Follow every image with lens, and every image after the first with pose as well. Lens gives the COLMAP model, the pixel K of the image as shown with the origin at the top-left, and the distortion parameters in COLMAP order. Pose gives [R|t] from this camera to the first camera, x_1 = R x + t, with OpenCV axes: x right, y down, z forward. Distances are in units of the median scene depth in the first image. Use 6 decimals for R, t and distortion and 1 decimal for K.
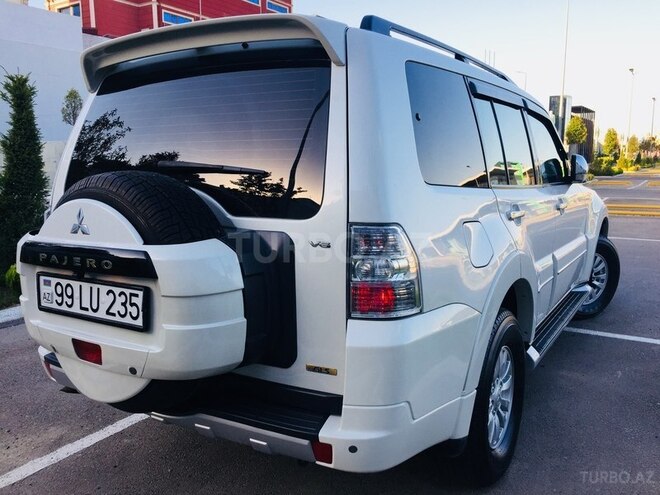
lens RADIAL K [[588.1, 0, 330.0], [0, 588.1, 247.5], [0, 0, 1]] dist [0.038711, -0.008438]
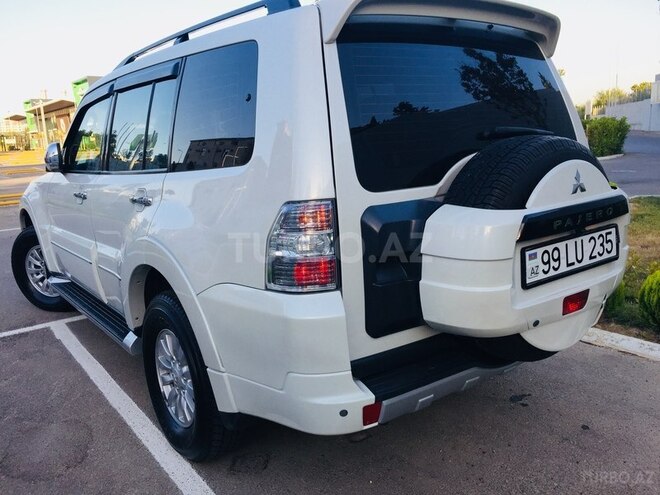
lens RADIAL K [[588.1, 0, 330.0], [0, 588.1, 247.5], [0, 0, 1]] dist [0.038711, -0.008438]
pose [[0.340139, -0.190993, 0.920775, -1.561960], [0.181437, 0.974088, 0.135028, -0.150504], [-0.922706, 0.121134, 0.365978, 1.025721]]
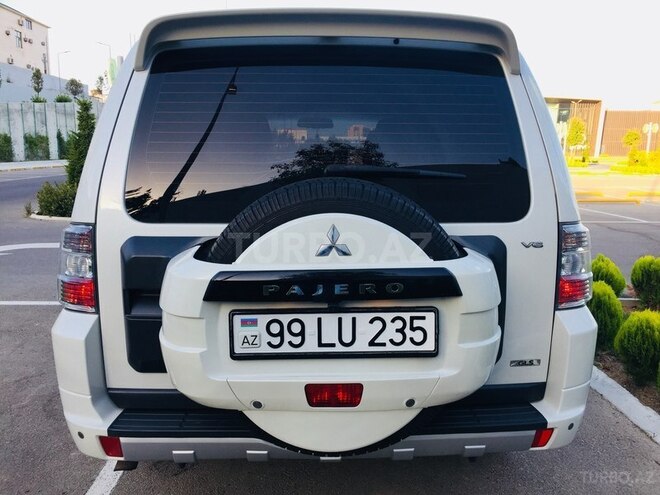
lens RADIAL K [[588.1, 0, 330.0], [0, 588.1, 247.5], [0, 0, 1]] dist [0.038711, -0.008438]
pose [[0.817822, -0.083715, 0.569350, -0.887322], [0.073455, 0.996455, 0.041004, -0.068090], [-0.570764, 0.008288, 0.821072, 0.323734]]
